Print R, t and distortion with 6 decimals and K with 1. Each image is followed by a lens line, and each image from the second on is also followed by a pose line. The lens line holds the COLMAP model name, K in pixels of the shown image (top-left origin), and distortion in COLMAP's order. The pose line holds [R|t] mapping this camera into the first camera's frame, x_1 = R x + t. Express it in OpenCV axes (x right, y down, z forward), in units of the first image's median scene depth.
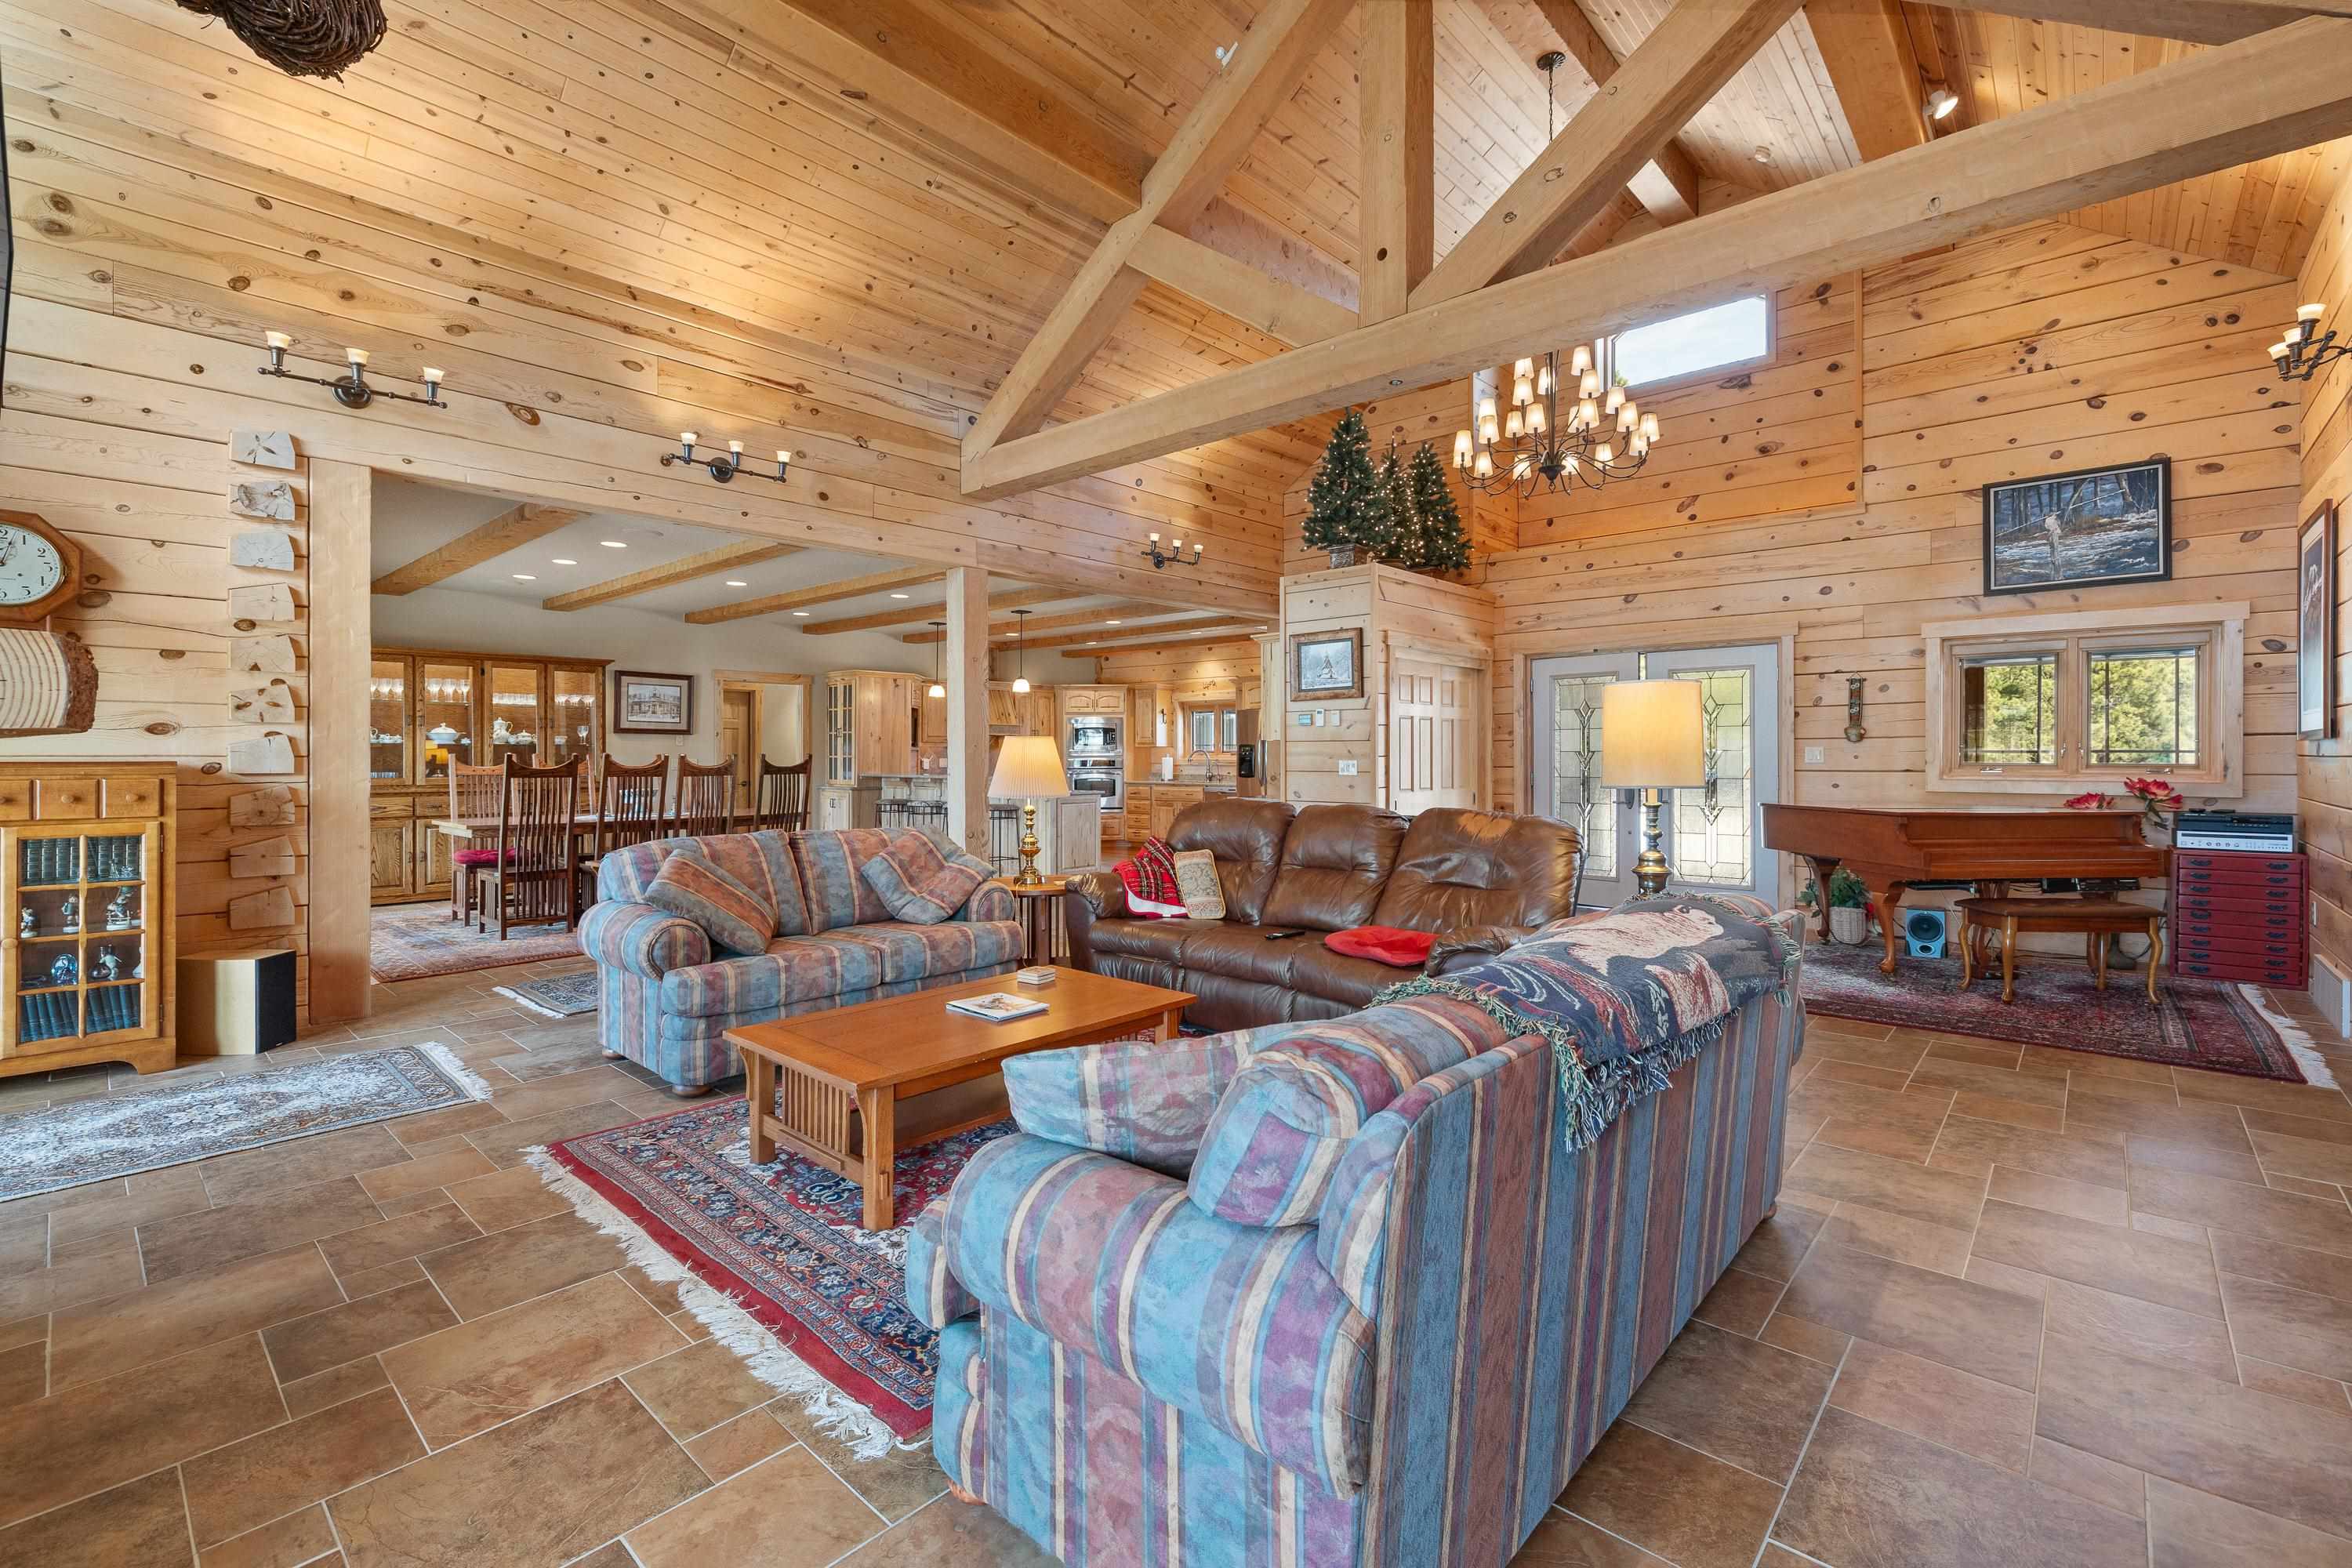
lens RADIAL K [[1017.3, 0, 1192.9], [0, 1017.3, 764.5], [0, 0, 1]] dist [-0.004429, 0.001894]
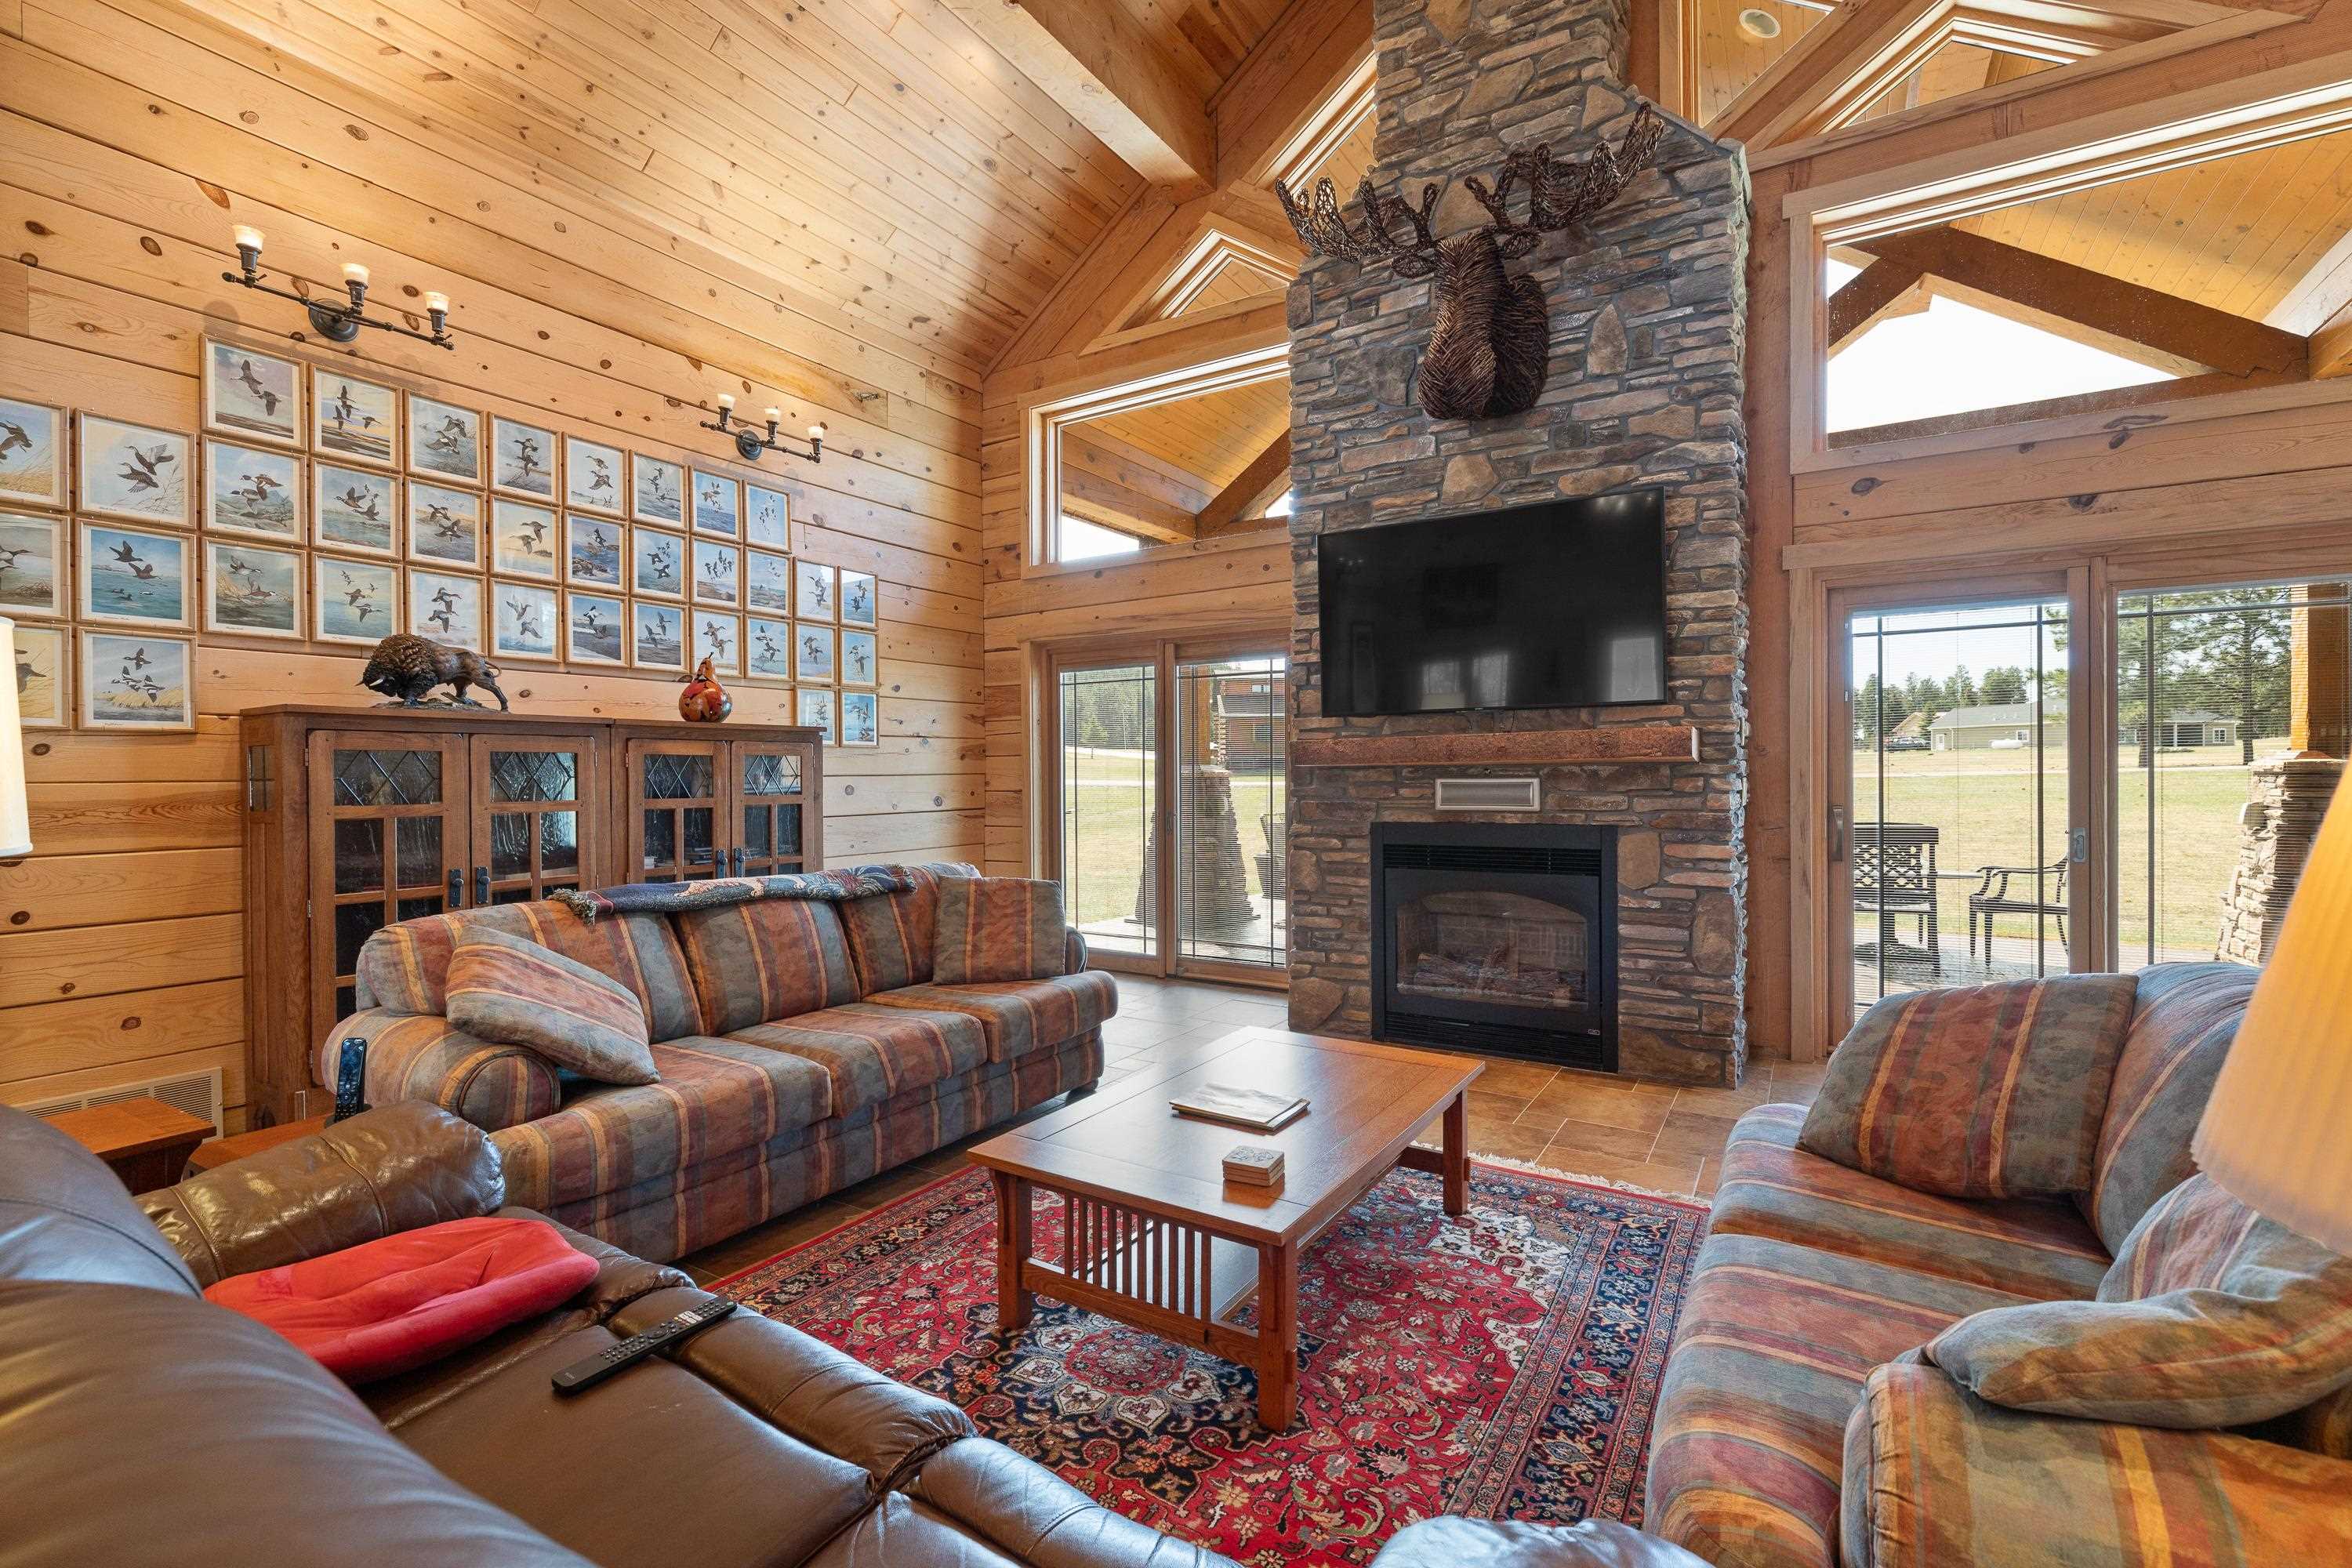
lens RADIAL K [[1017.3, 0, 1194.1], [0, 1017.3, 781.2], [0, 0, 1]] dist [-0.004429, 0.001894]
pose [[-0.984380, 0.007892, -0.175882, -0.014764], [0.005056, 0.999850, 0.016563, -0.008199], [0.175986, 0.015415, -0.984272, 0.927702]]
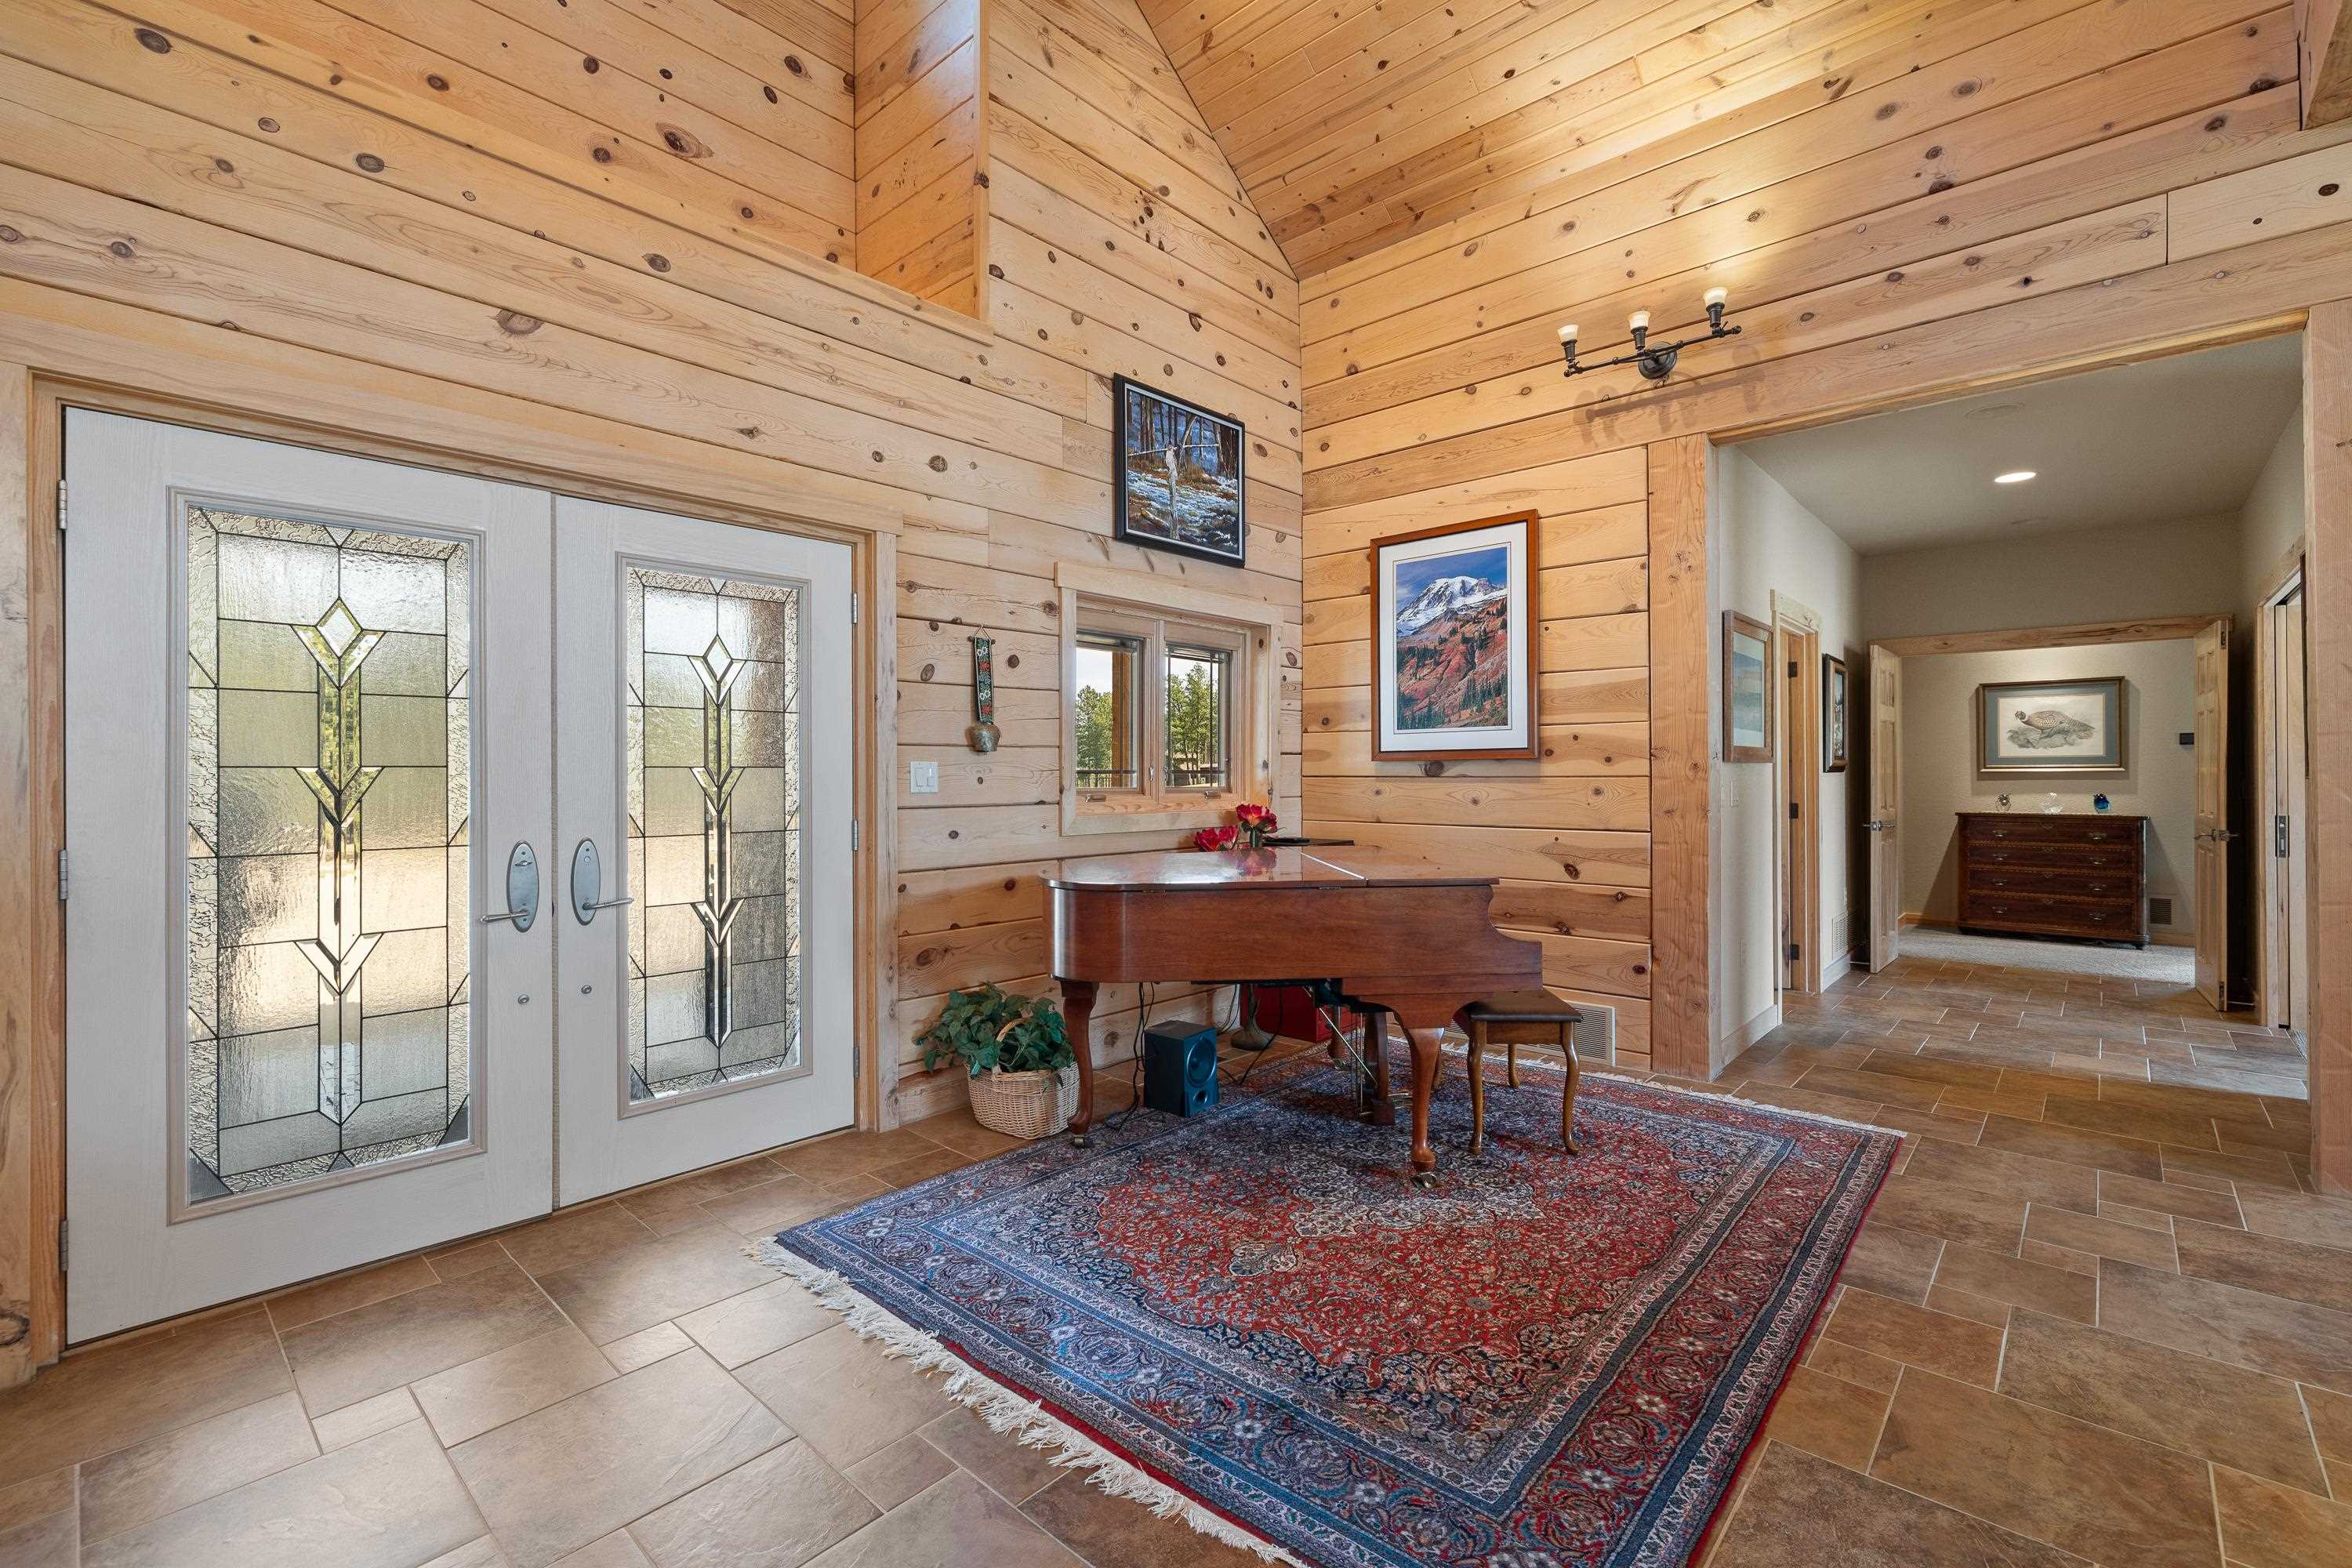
lens RADIAL K [[1017.3, 0, 1184.8], [0, 1017.3, 772.1], [0, 0, 1]] dist [-0.004429, 0.001894]
pose [[0.007891, 0.005413, 0.999954, 0.115127], [0.013071, 0.999899, -0.005516, -0.008458], [-0.999883, 0.013114, 0.007819, 1.006013]]
